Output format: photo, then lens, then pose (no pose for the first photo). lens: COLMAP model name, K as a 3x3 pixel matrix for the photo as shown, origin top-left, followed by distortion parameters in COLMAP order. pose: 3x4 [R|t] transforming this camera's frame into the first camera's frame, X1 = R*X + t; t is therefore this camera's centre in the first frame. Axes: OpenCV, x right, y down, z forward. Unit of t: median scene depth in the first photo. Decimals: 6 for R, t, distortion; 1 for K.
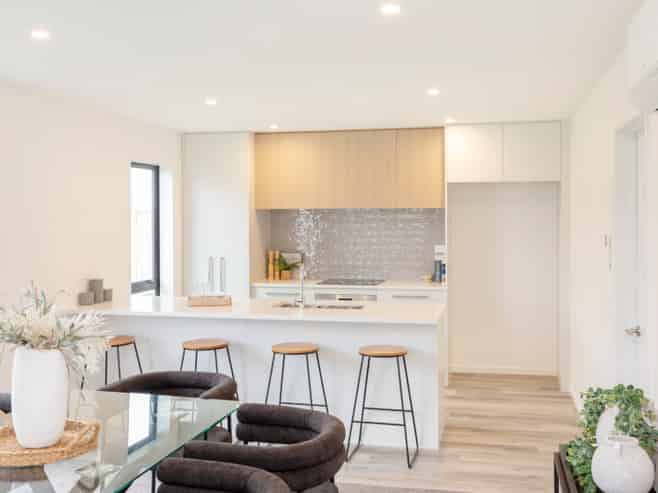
lens RADIAL K [[709.9, 0, 329.0], [0, 709.9, 246.5], [0, 0, 1]] dist [-0.003947, -0.010935]
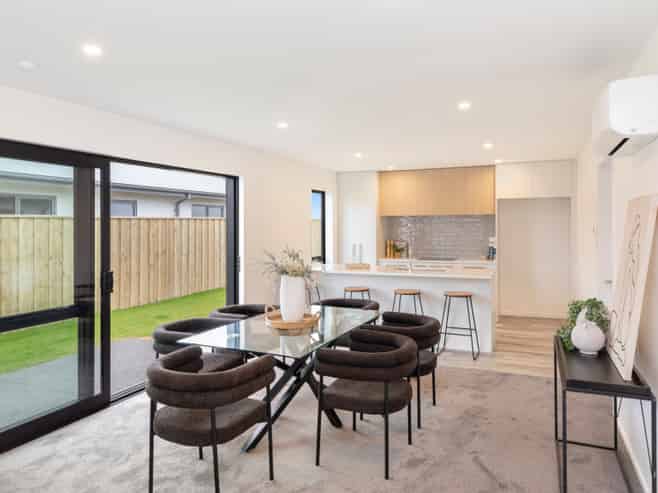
lens RADIAL K [[469.6, 0, 329.9], [0, 469.6, 231.8], [0, 0, 1]] dist [0.002075, 0.000170]
pose [[0.983873, 0.000287, -0.178868, -0.025109], [-0.005581, 0.999561, -0.029097, 0.025873], [0.178781, 0.029626, 0.983443, -0.179755]]
